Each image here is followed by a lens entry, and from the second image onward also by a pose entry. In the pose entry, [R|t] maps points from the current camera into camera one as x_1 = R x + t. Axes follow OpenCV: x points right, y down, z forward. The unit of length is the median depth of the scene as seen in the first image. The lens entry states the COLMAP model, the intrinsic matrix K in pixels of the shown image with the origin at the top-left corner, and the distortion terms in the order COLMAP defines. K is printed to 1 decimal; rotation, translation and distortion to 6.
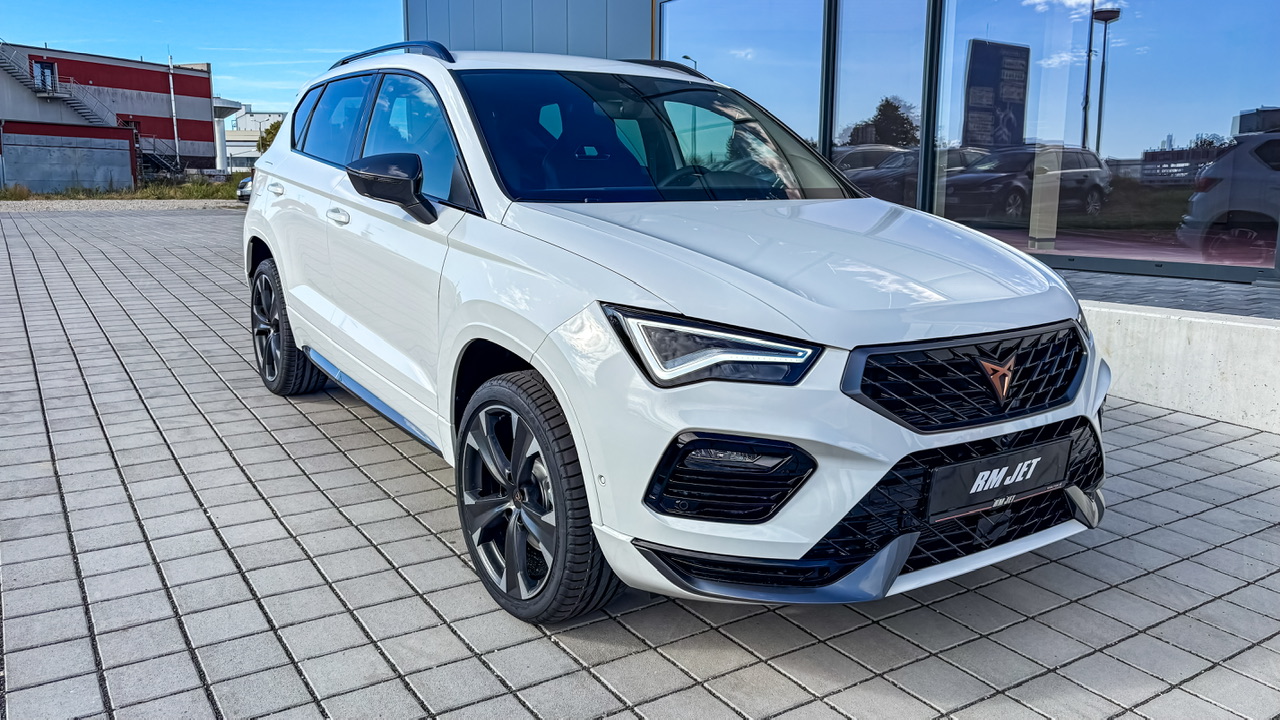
lens RADIAL K [[978.0, 0, 640.0], [0, 978.0, 360.0], [0, 0, 1]] dist [0.051897, -0.064782]
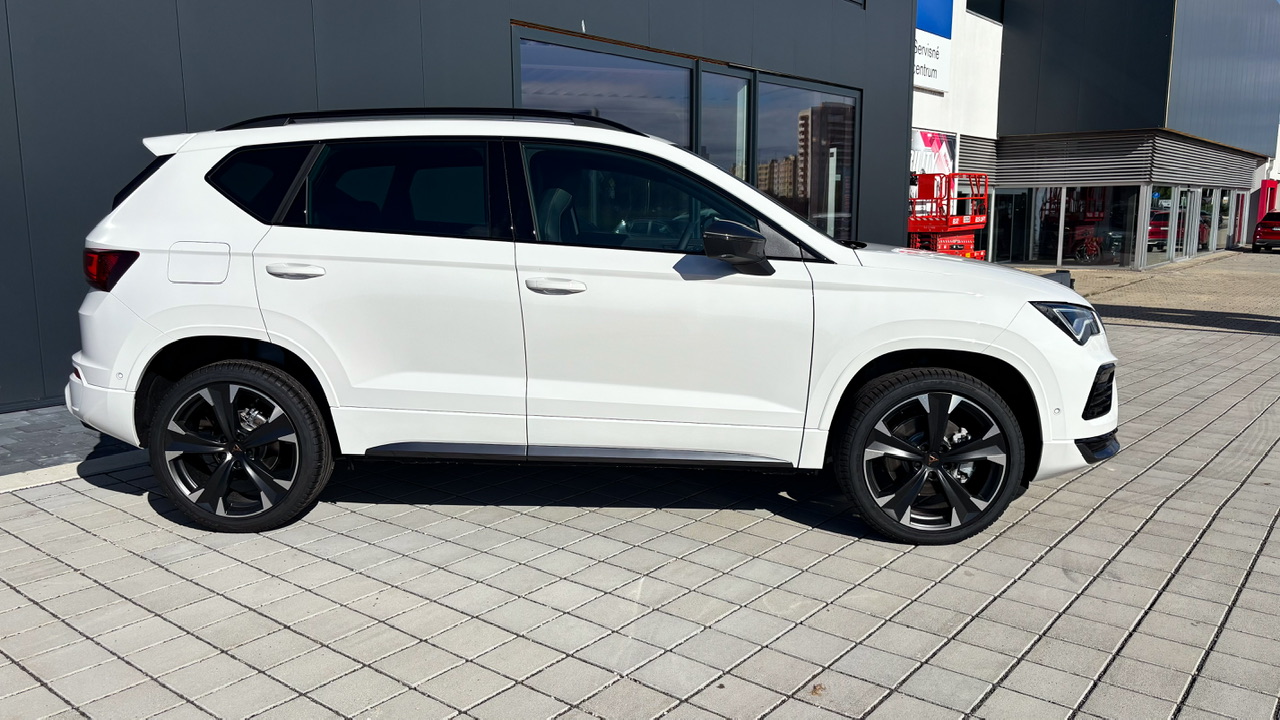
lens RADIAL K [[981.2, 0, 636.0], [0, 981.2, 339.9], [0, 0, 1]] dist [0.059613, -0.067237]
pose [[0.593832, -0.145995, 0.791233, -1.692487], [0.190532, 0.980945, 0.038003, -0.183095], [-0.781704, 0.128188, 0.610333, 0.530002]]
